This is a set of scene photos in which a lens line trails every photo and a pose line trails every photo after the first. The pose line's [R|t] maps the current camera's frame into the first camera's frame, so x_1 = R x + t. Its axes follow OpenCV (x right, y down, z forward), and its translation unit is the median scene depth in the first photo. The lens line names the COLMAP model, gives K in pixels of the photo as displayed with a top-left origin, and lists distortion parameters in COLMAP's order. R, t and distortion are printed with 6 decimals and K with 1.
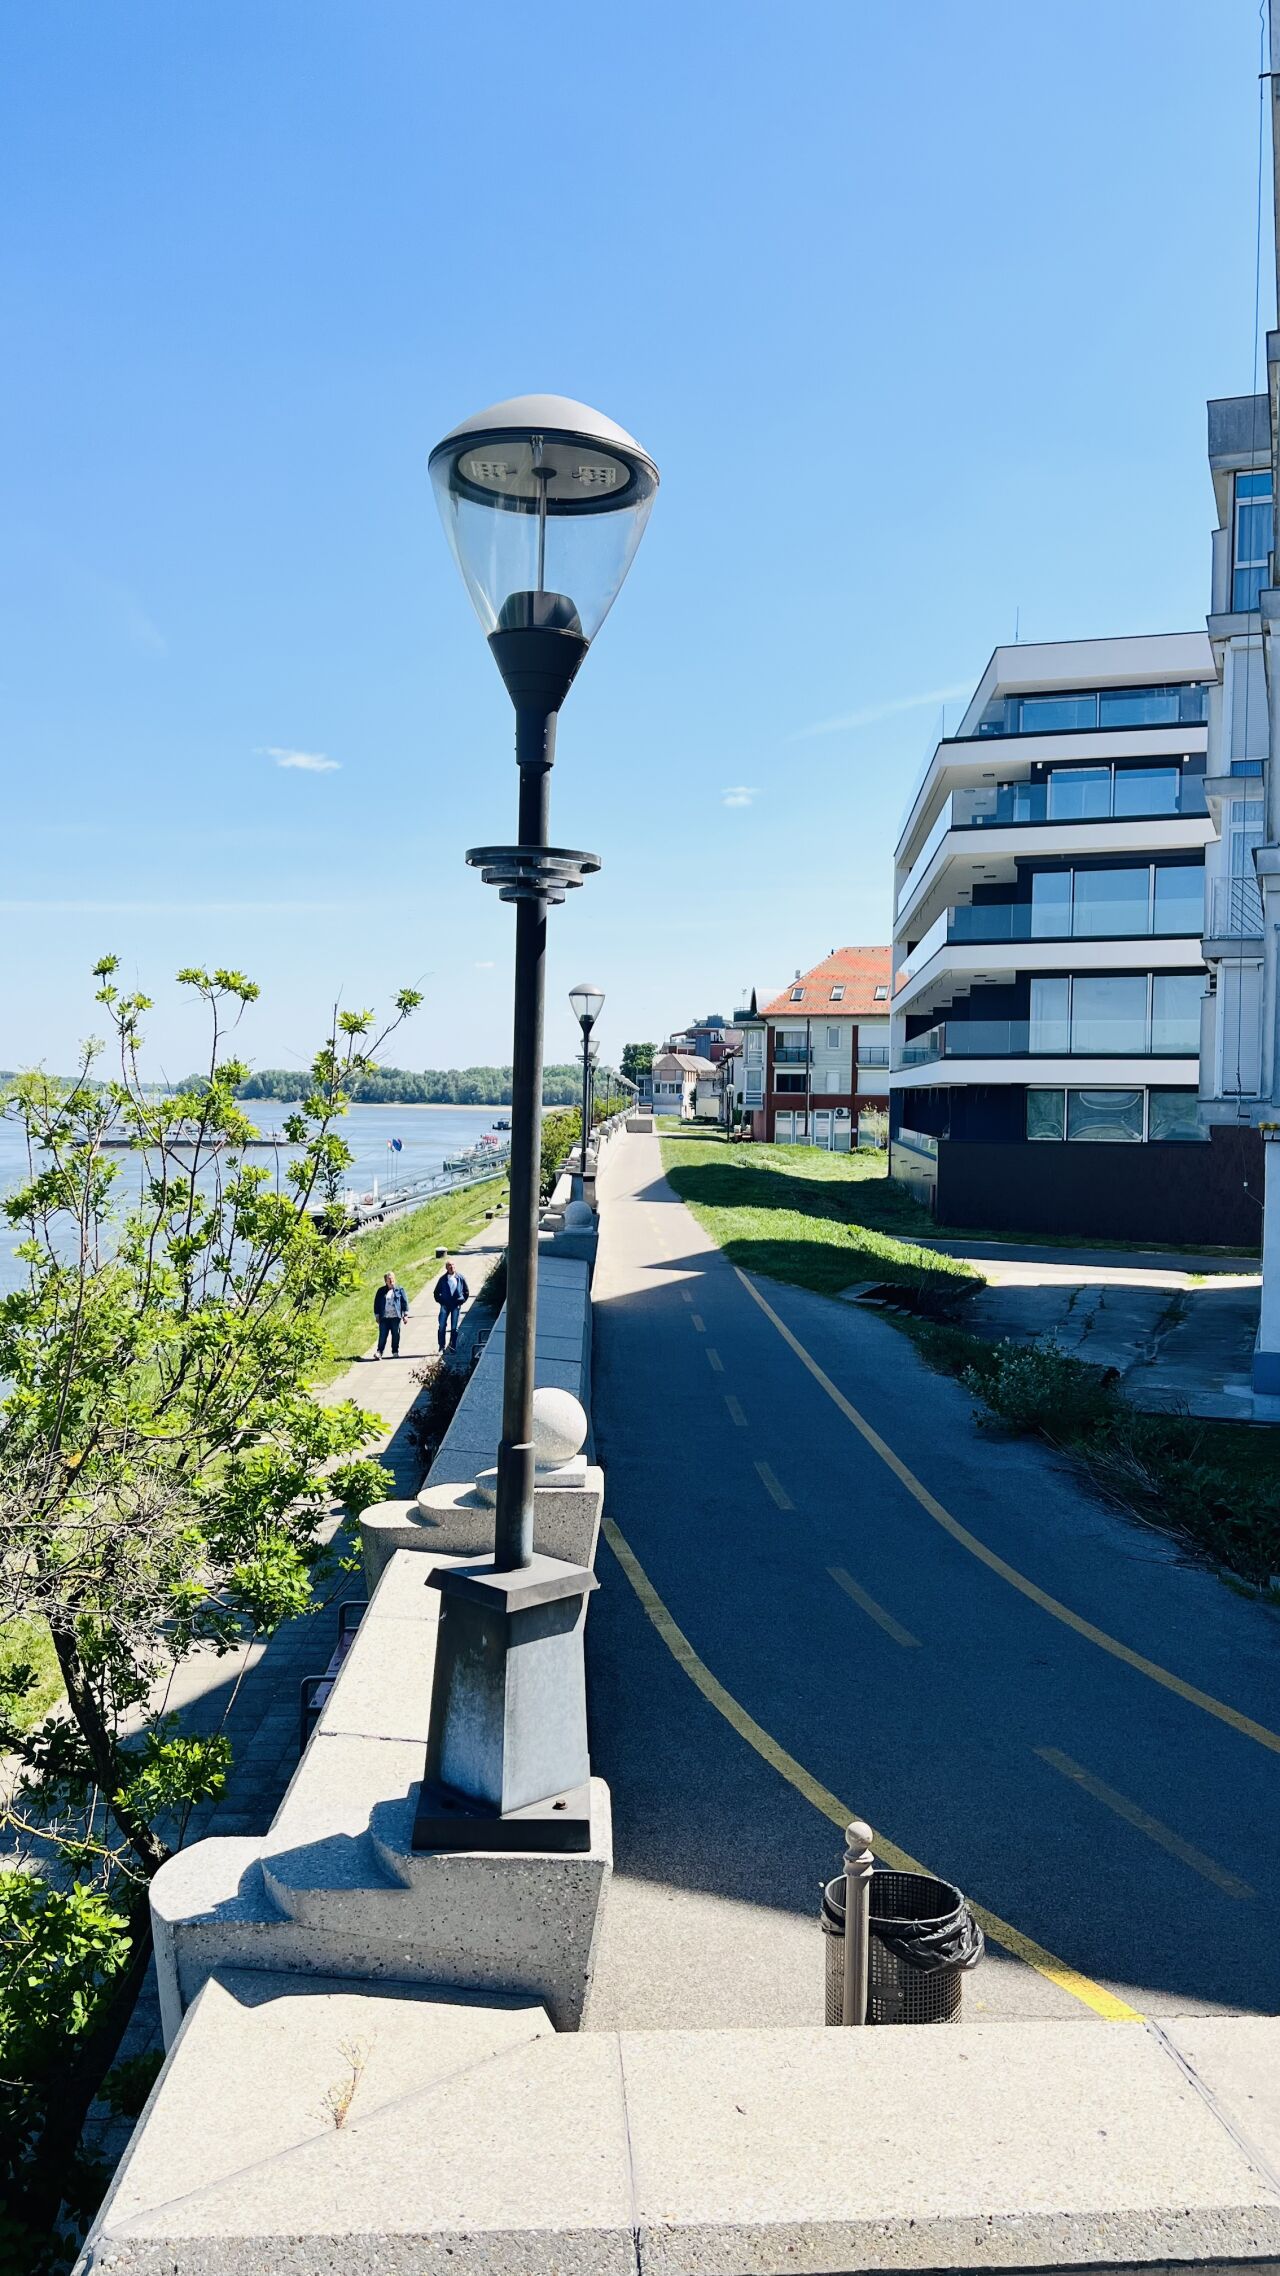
lens RADIAL K [[1720.0, 0, 646.4], [0, 1720.0, 1143.6], [0, 0, 1]] dist [0.197600, -0.704373]
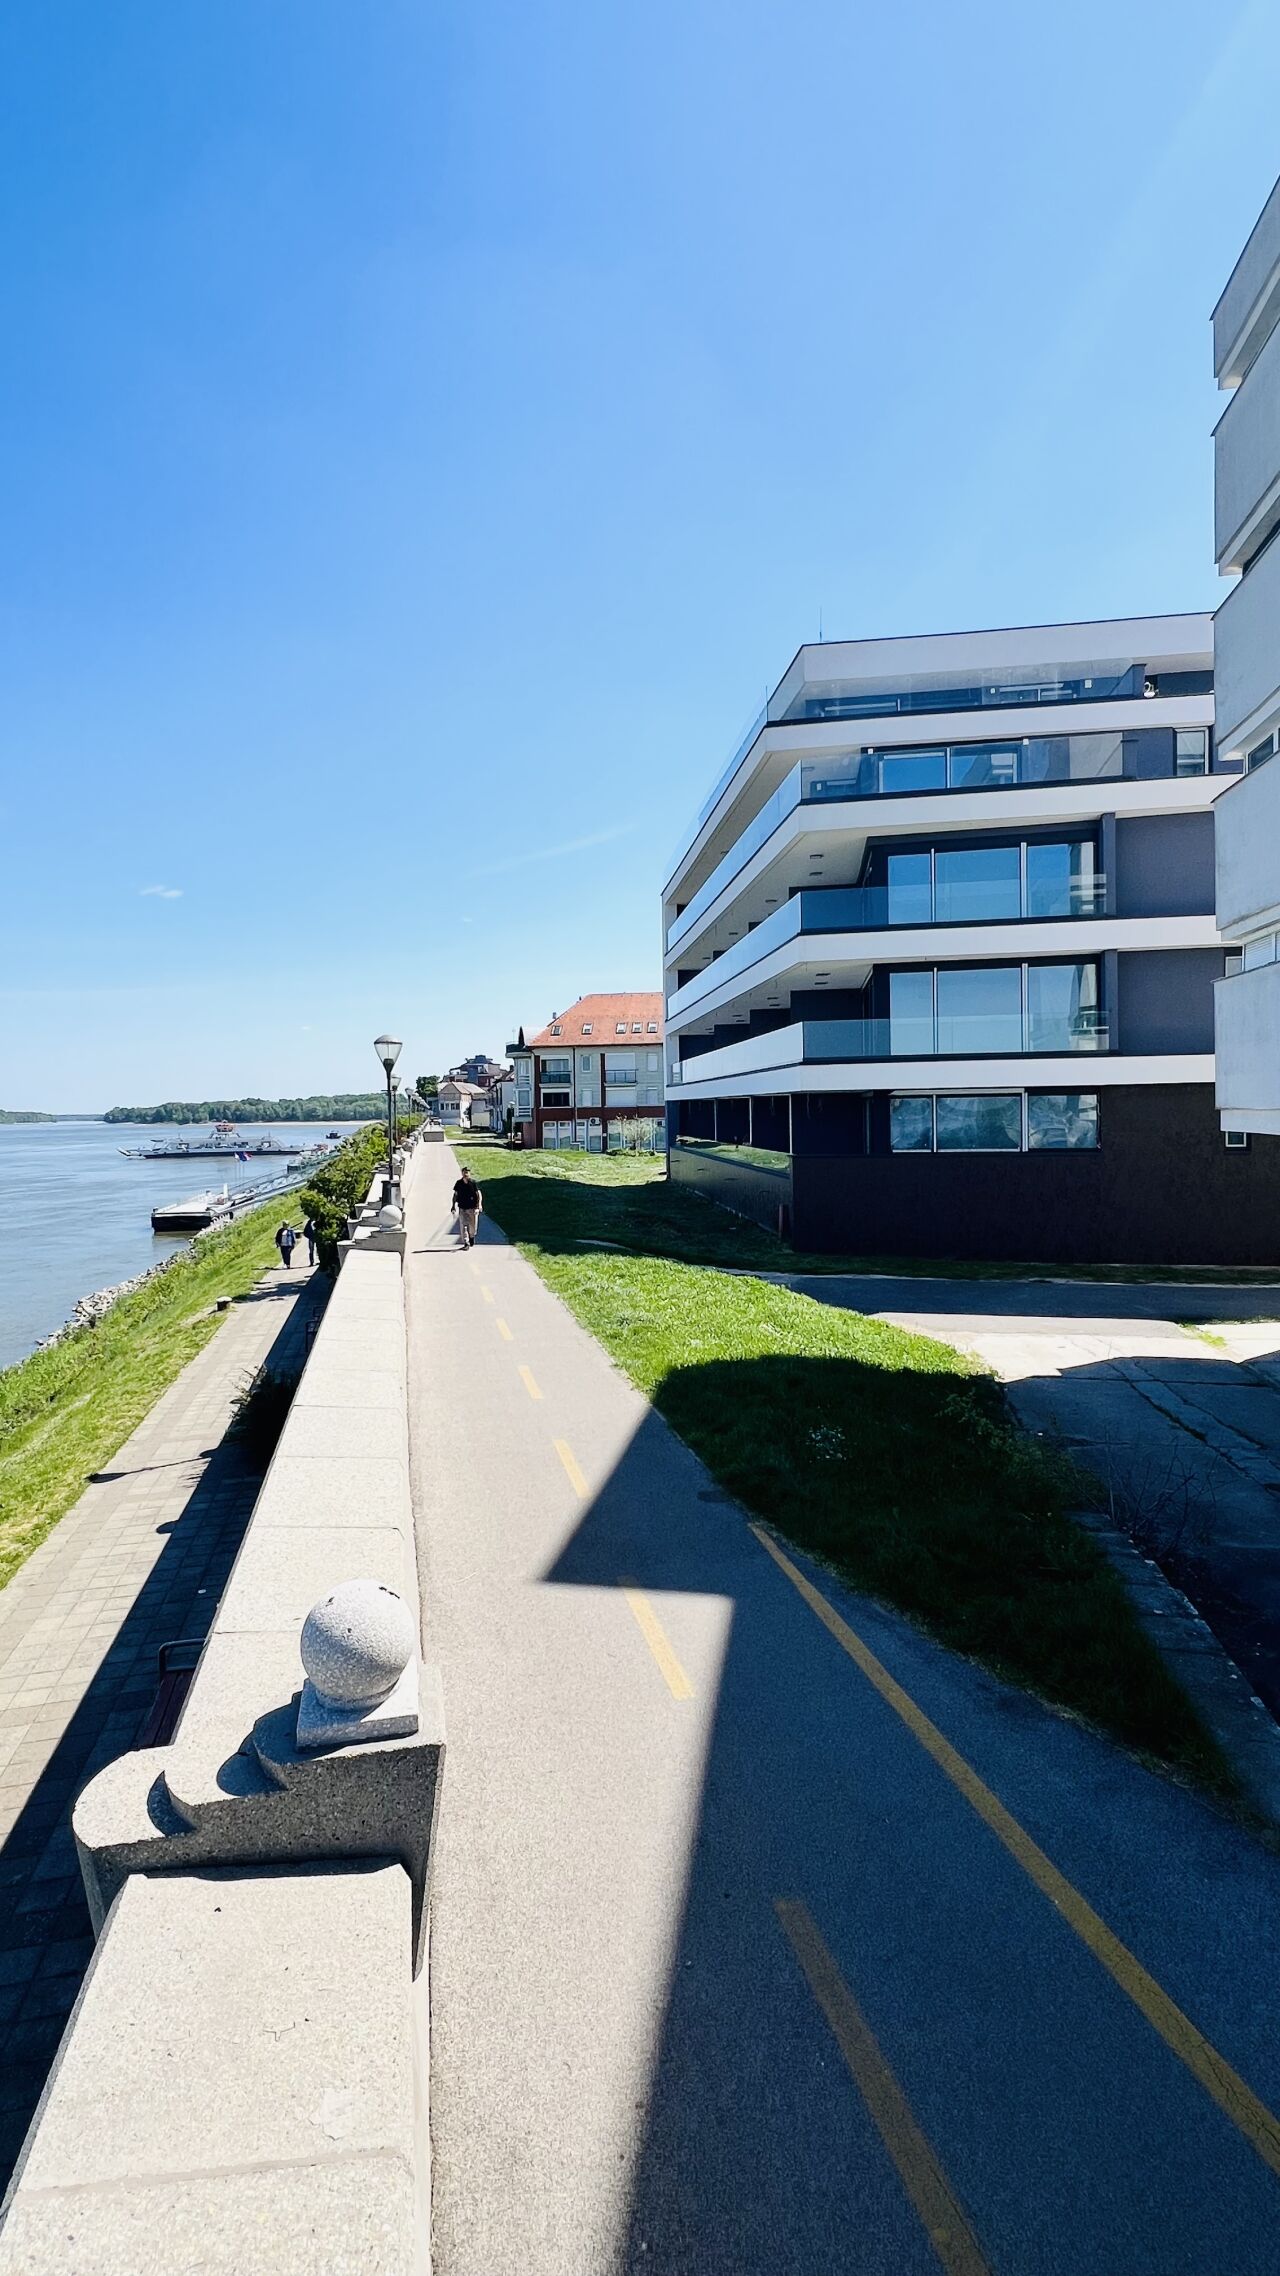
lens RADIAL K [[1106.8, 0, 643.5], [0, 1106.8, 1143.6], [0, 0, 1]] dist [0.003702, 0.000173]
pose [[0.981648, -0.036881, 0.187099, -0.013381], [0.036103, 0.999319, 0.007568, -0.014737], [-0.187251, -0.000675, 0.982312, 0.432965]]
